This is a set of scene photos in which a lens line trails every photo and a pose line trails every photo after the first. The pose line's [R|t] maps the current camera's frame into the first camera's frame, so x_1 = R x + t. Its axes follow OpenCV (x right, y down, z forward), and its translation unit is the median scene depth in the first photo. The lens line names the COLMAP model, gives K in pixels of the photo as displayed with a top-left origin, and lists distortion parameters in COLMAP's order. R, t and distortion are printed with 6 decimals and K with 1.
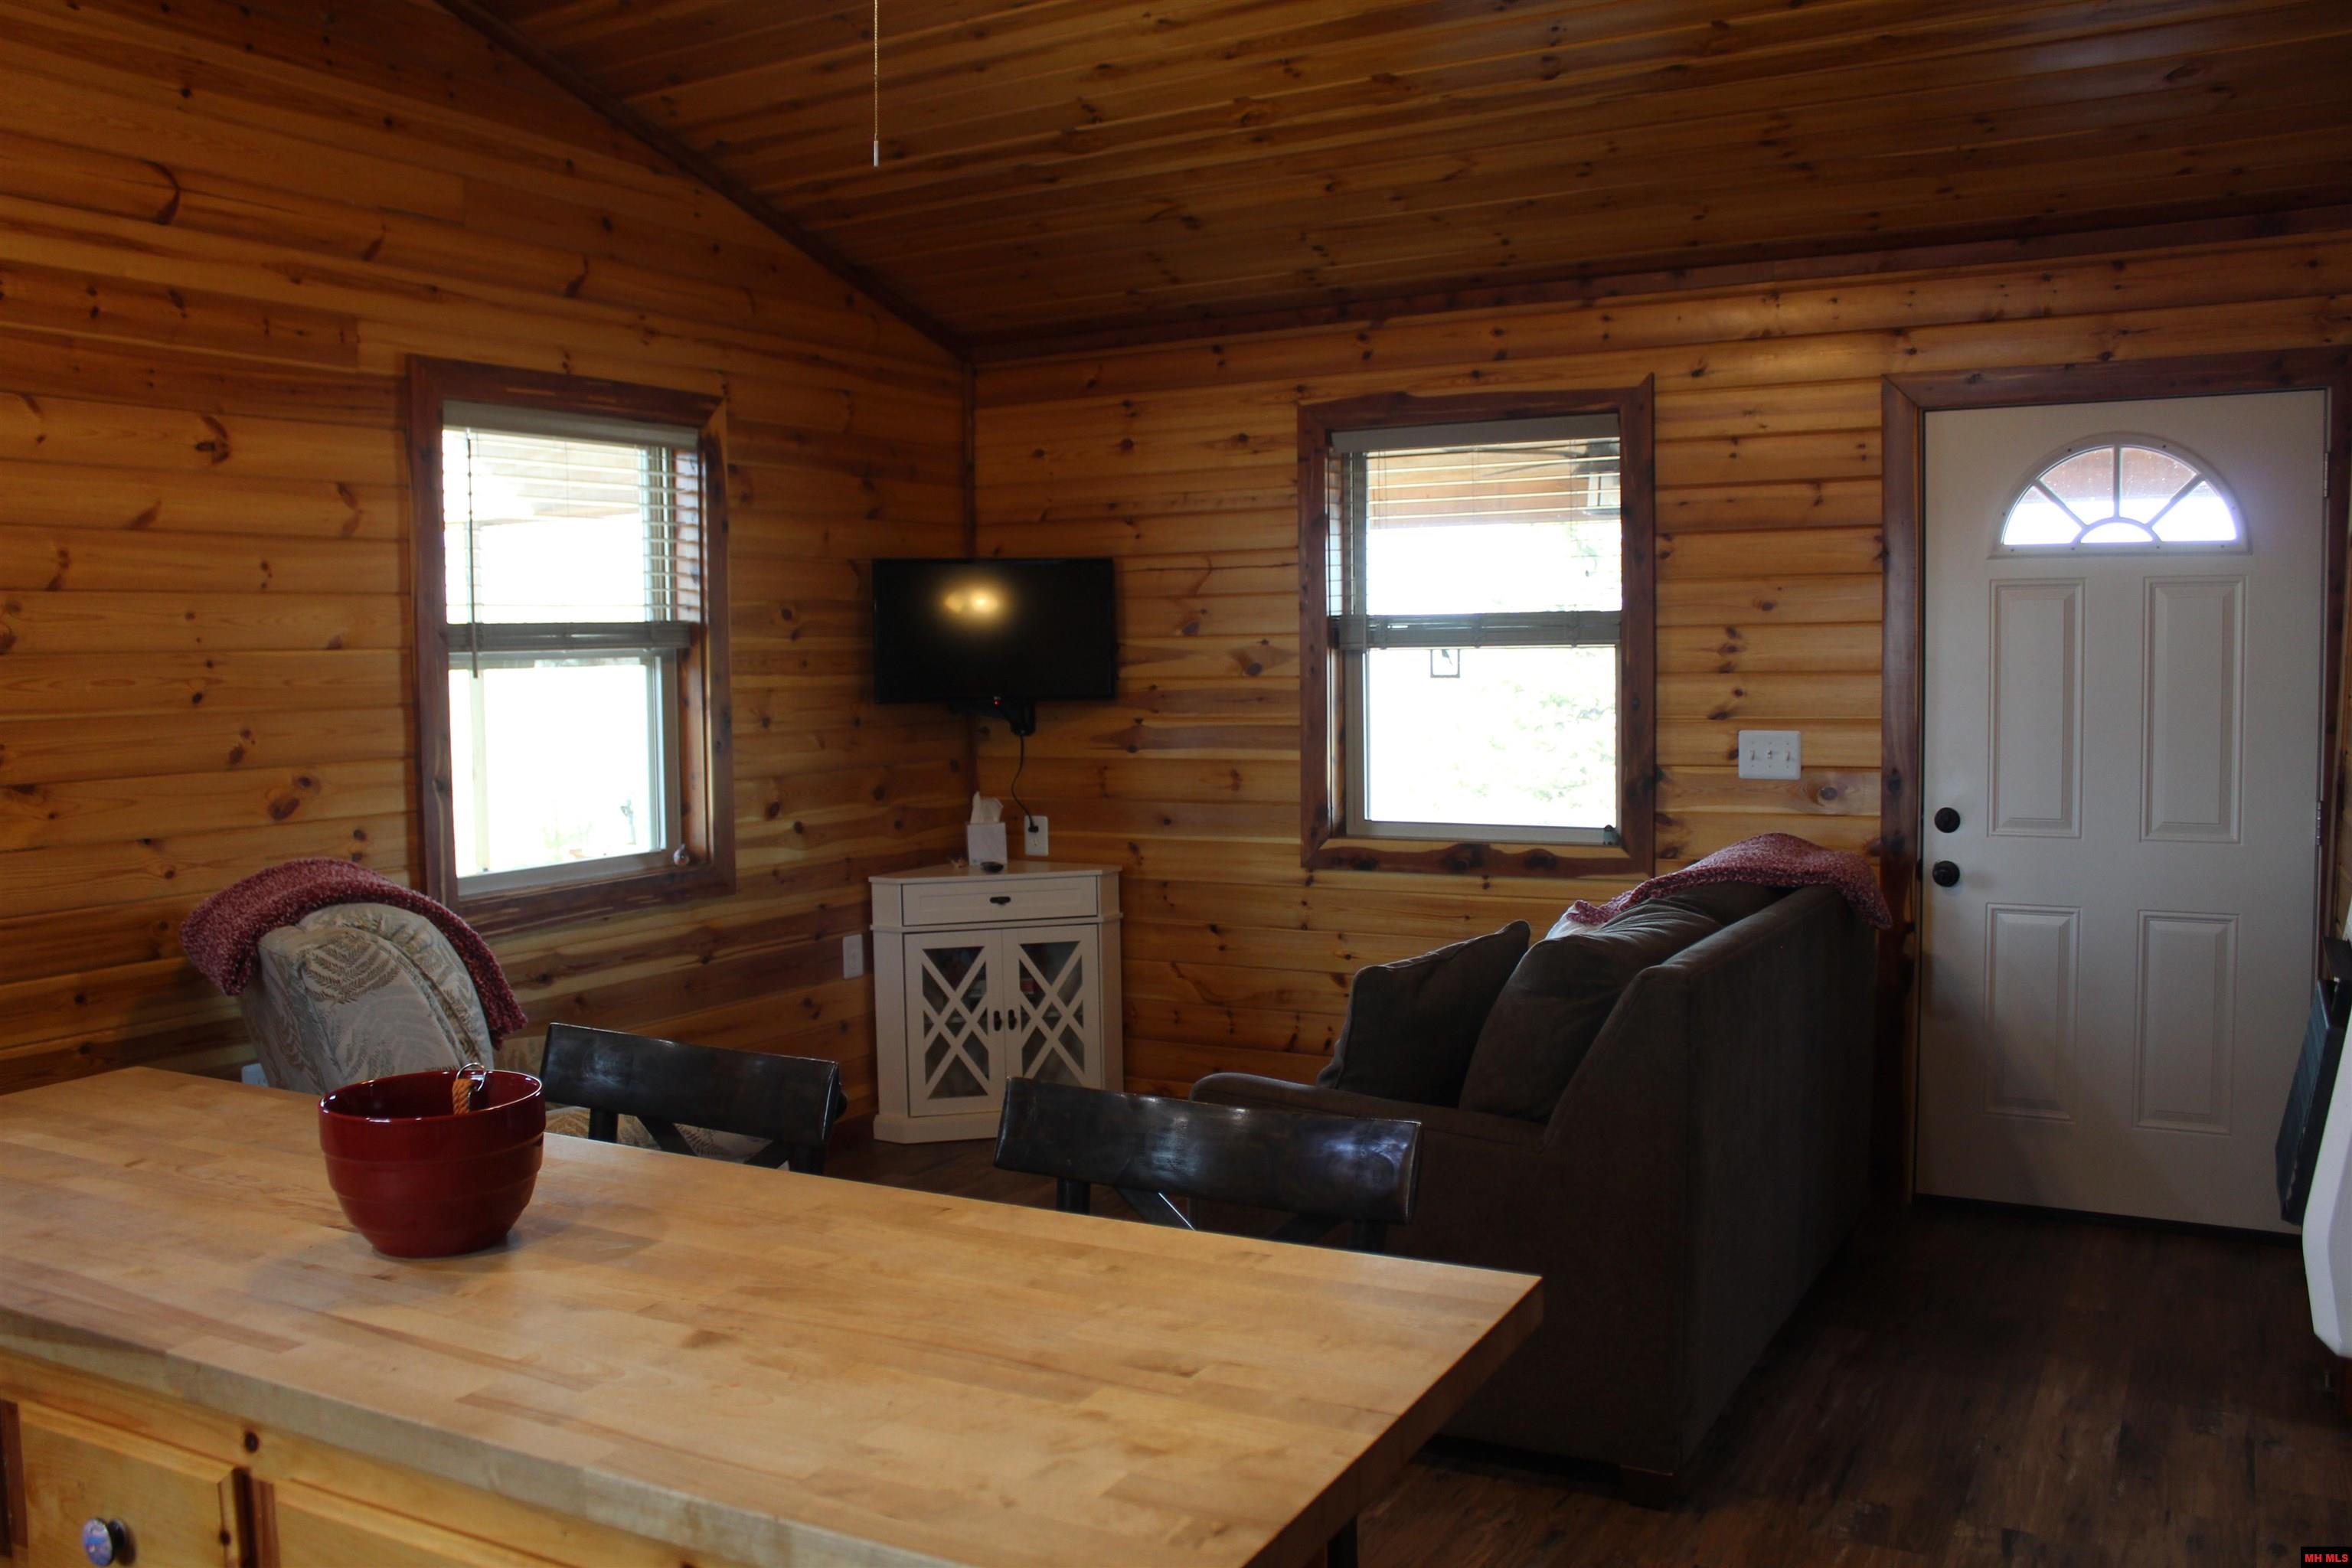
lens RADIAL K [[1959.3, 0, 1155.1], [0, 1959.3, 782.9], [0, 0, 1]] dist [-0.165907, 0.147709]
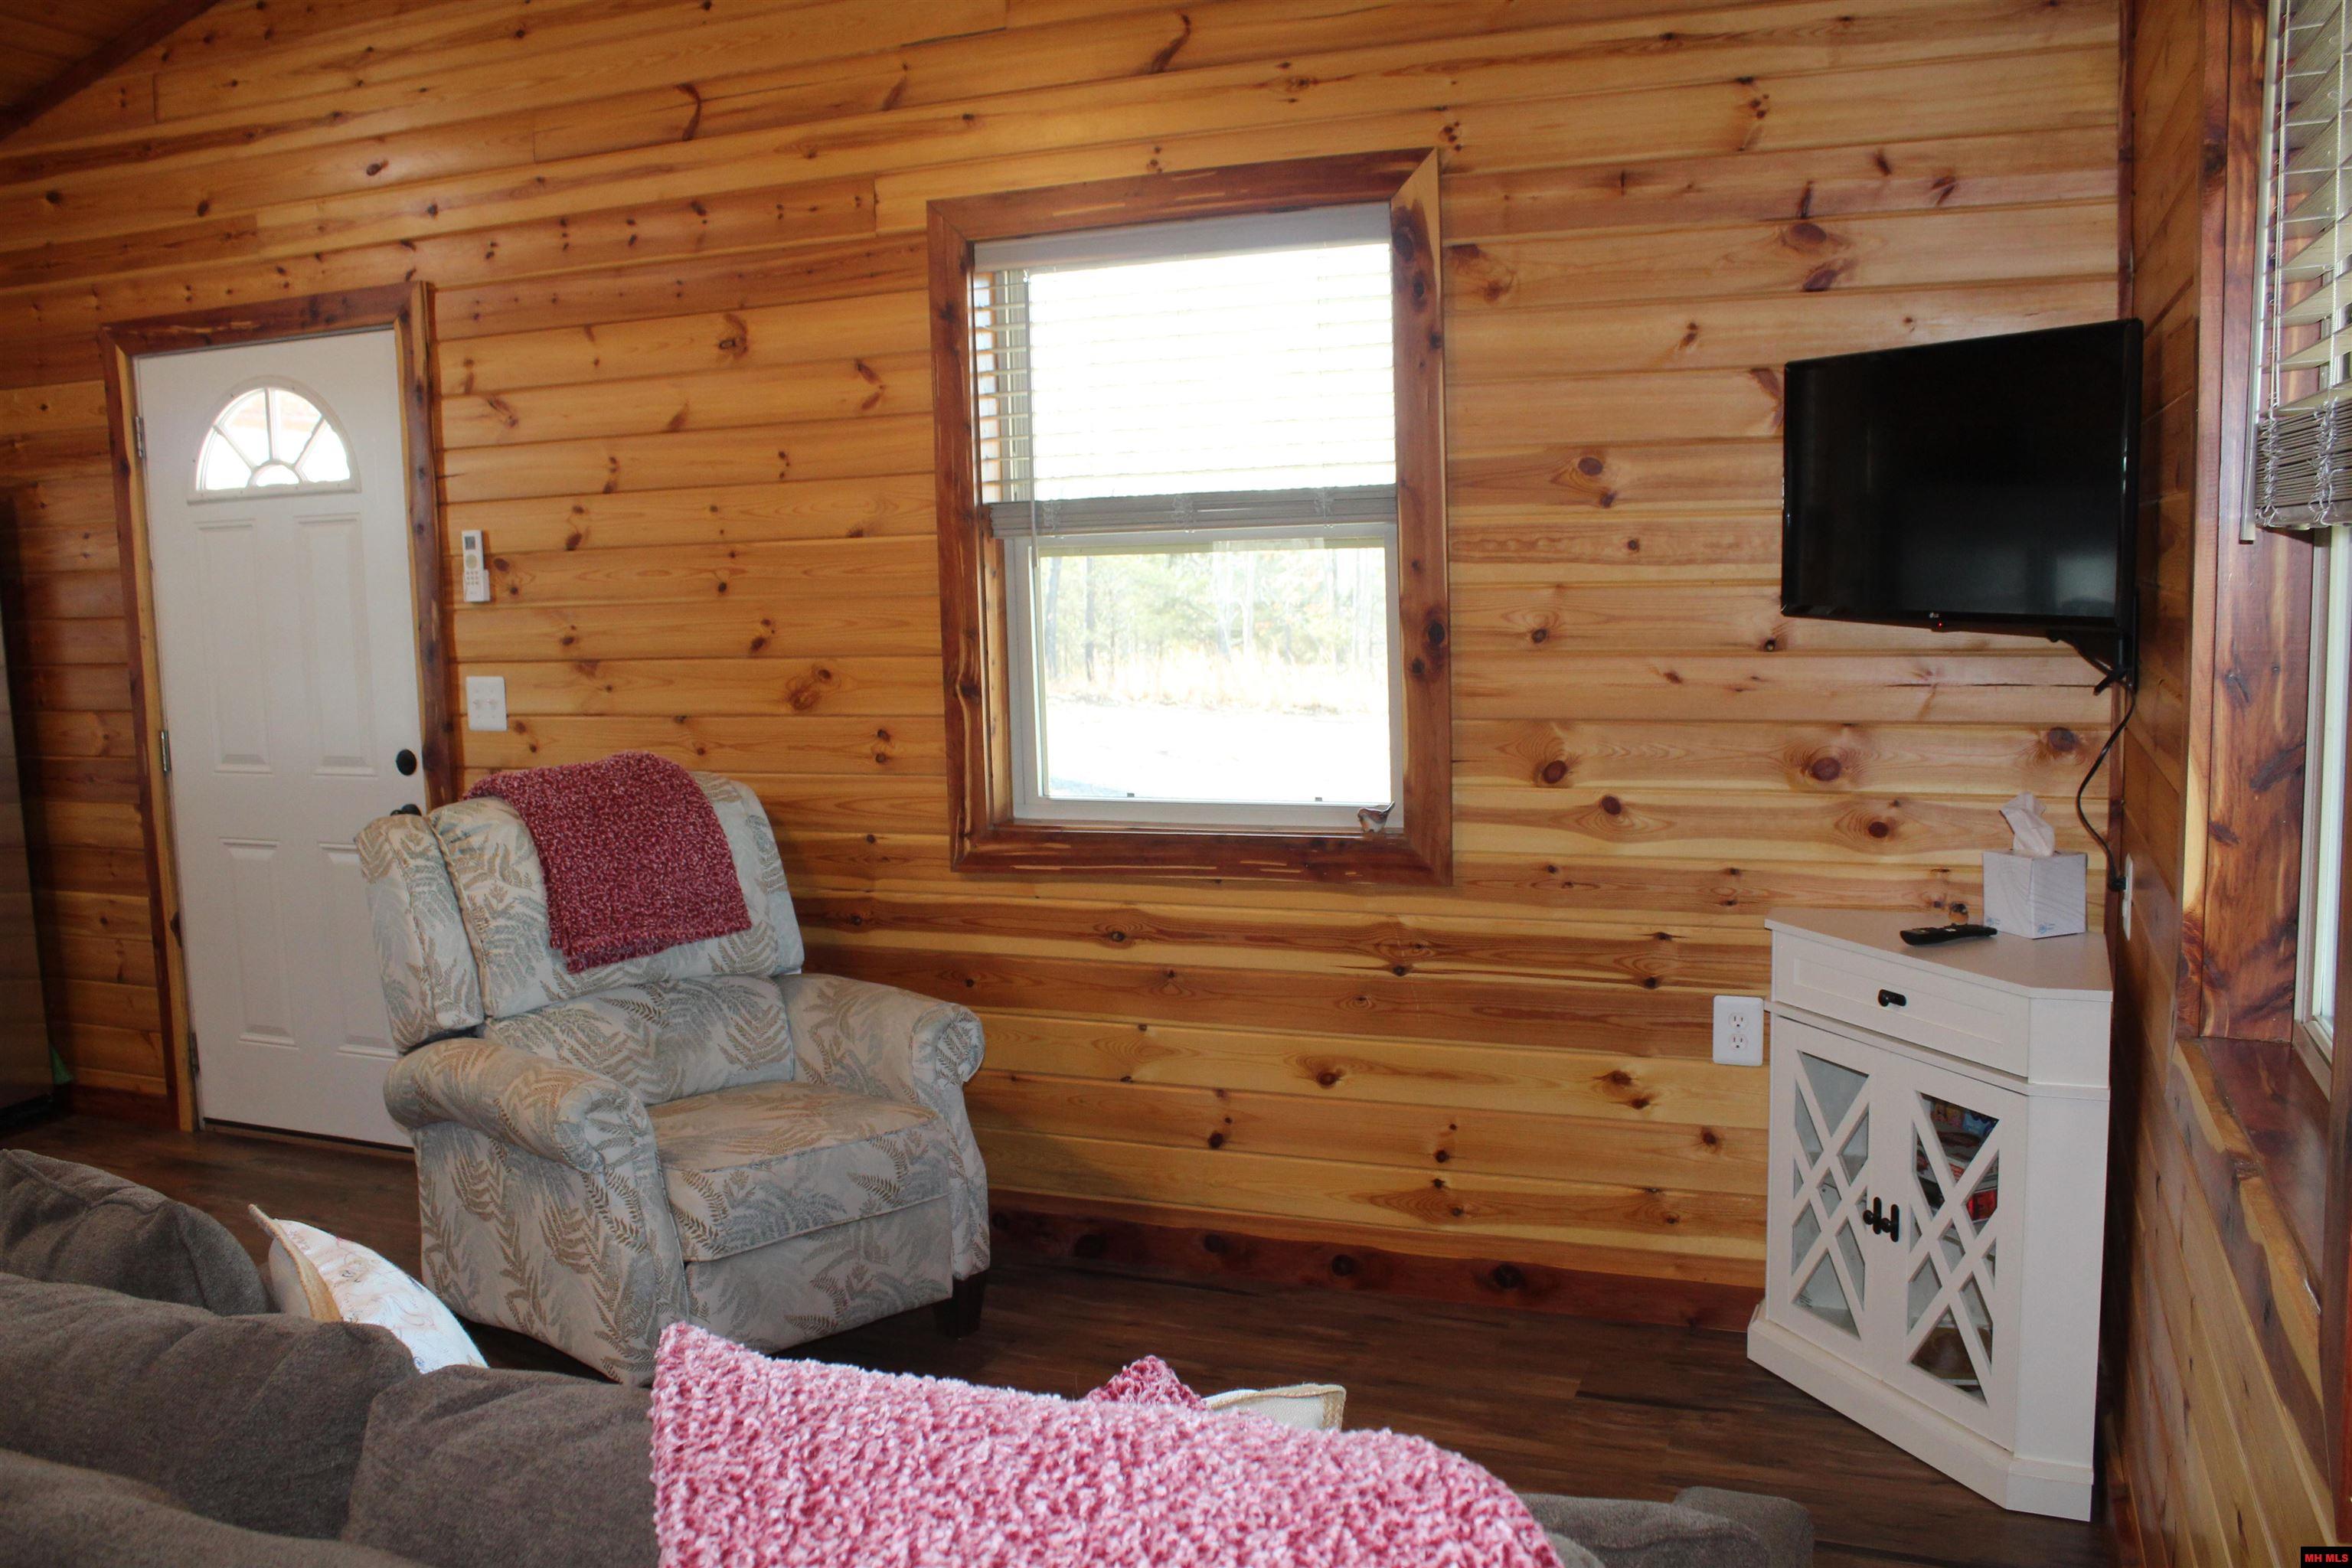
lens RADIAL K [[1959.3, 0, 1161.6], [0, 1959.3, 763.5], [0, 0, 1]] dist [-0.165907, 0.147709]
pose [[0.128534, 0.121757, -0.984202, 0.539590], [-0.038607, 0.992296, 0.117717, -0.076227], [0.990953, 0.022866, 0.132245, 0.999833]]
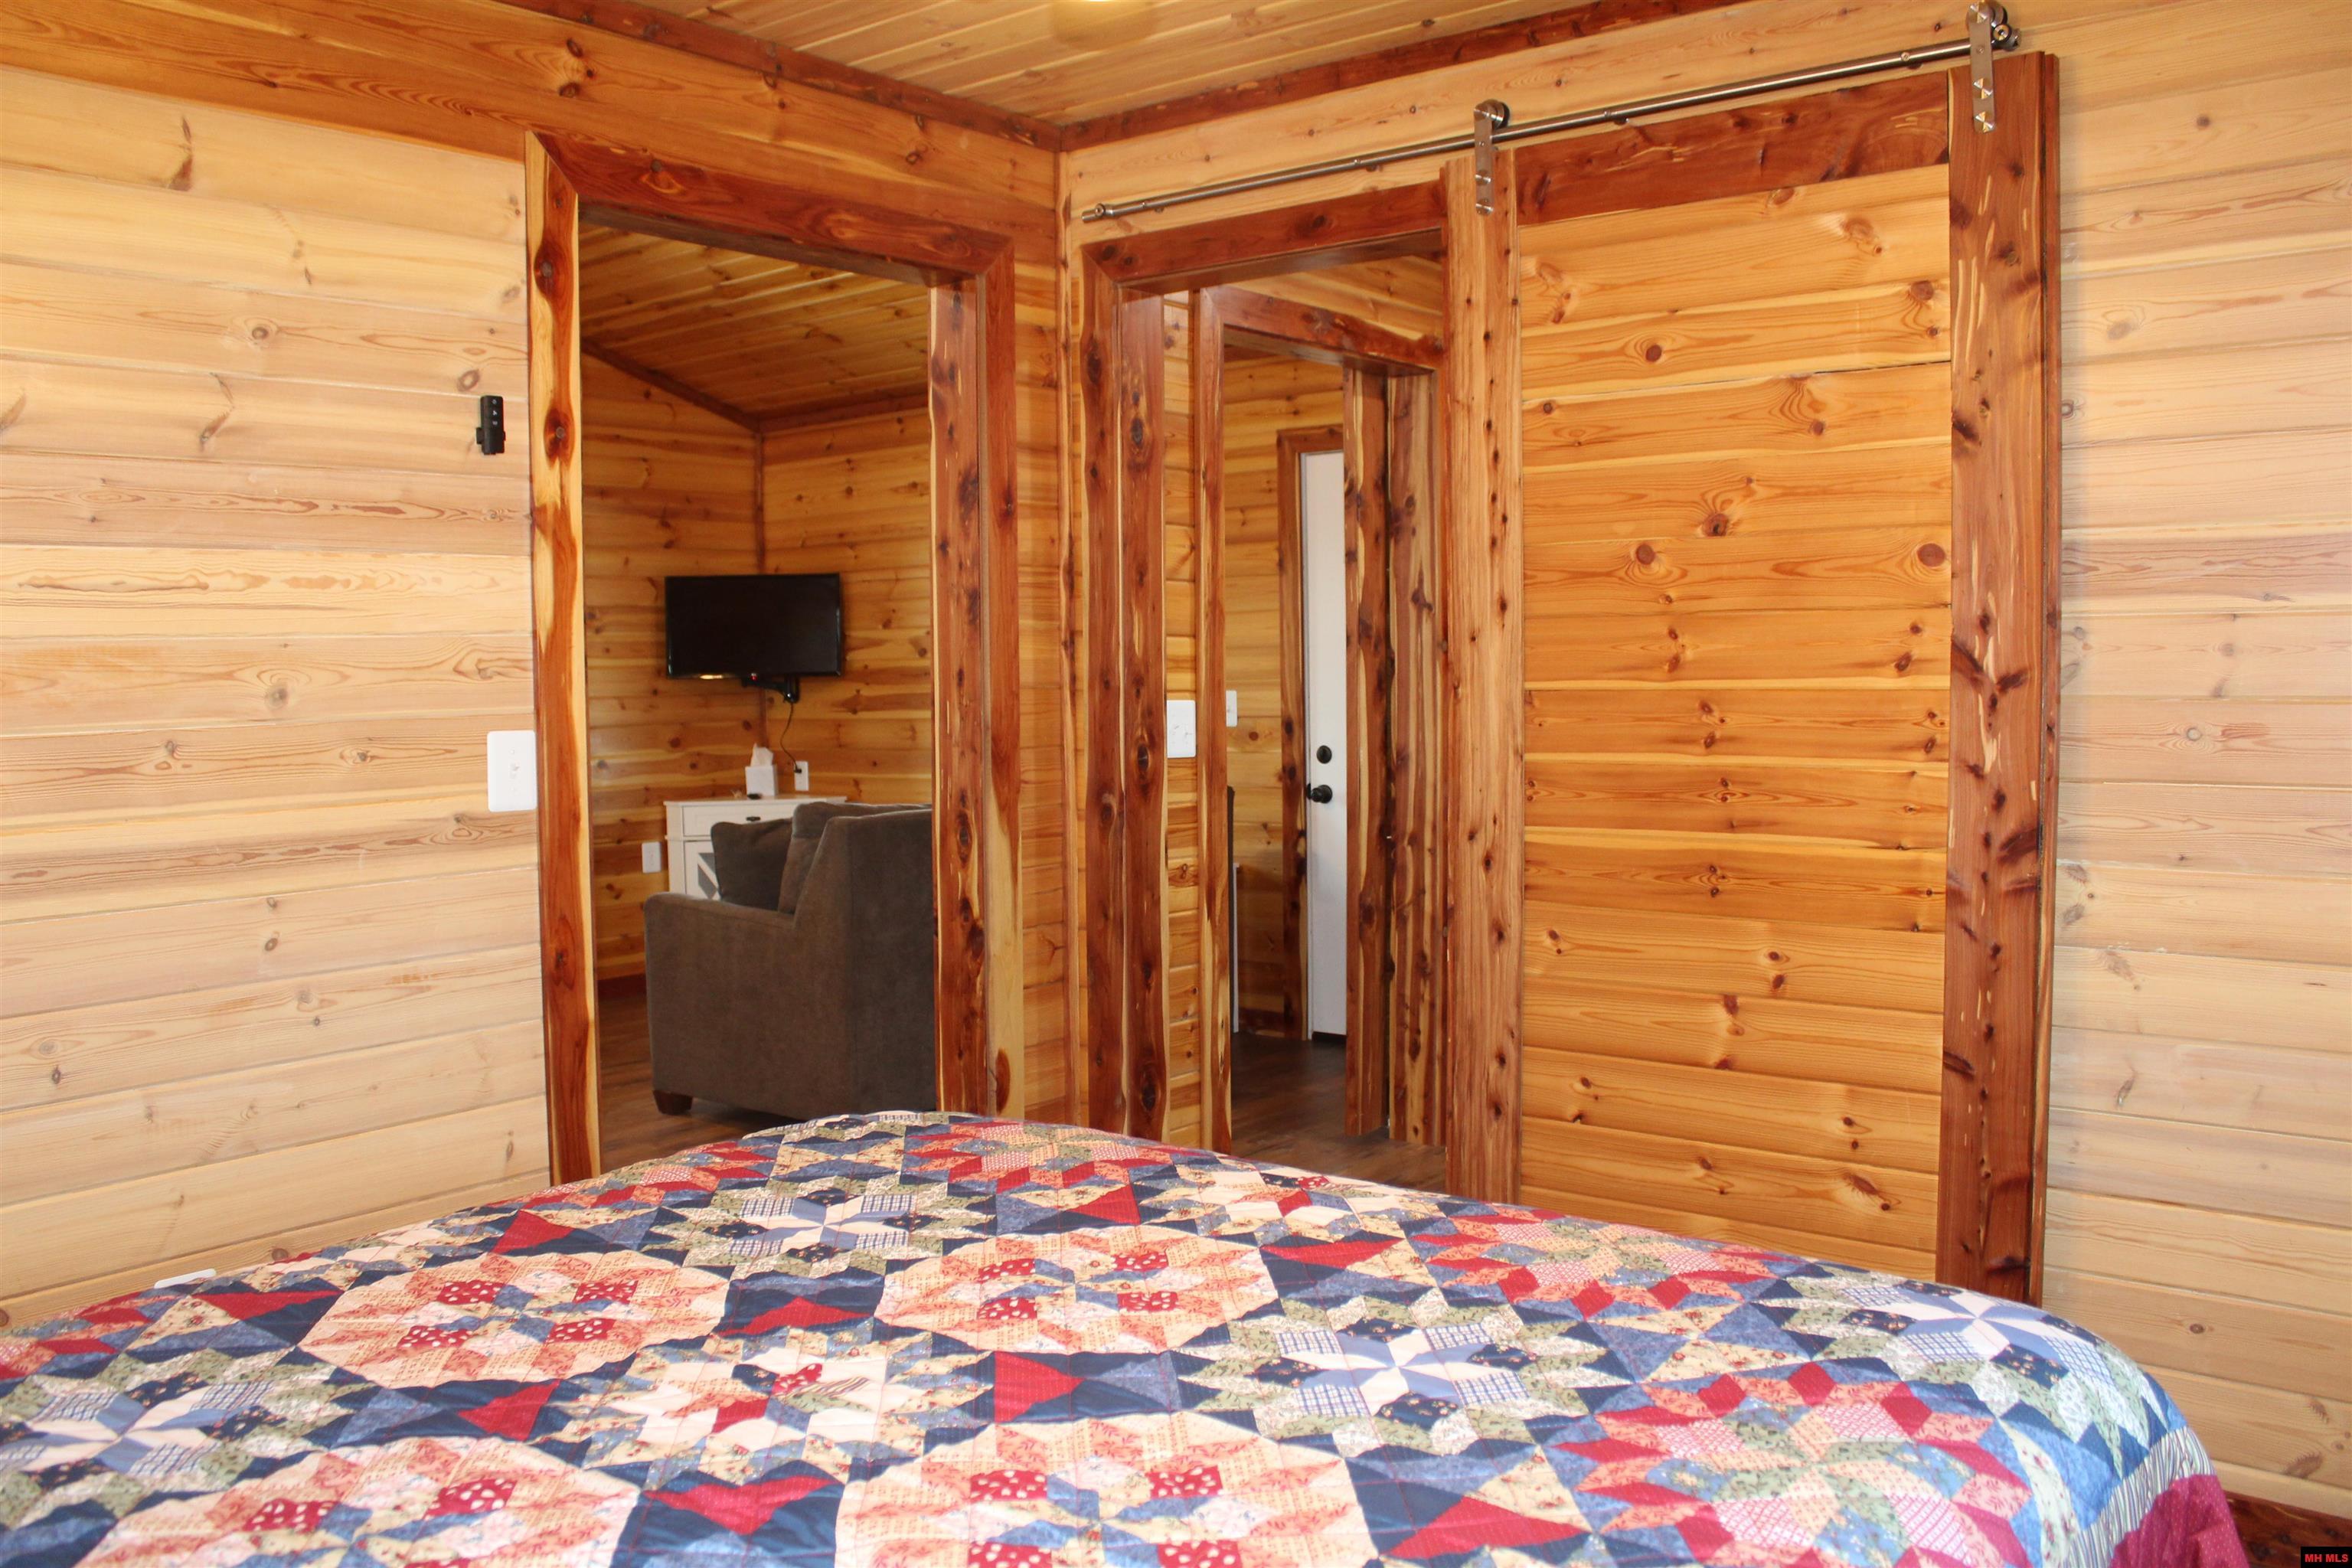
lens RADIAL K [[1959.3, 0, 1175.7], [0, 1959.3, 784.2], [0, 0, 1]] dist [-0.165907, 0.147709]
pose [[0.987270, 0.005577, -0.158957, 0.597708], [-0.006297, 0.999972, -0.004032, 0.052668], [0.158930, 0.004981, 0.987277, -0.441162]]
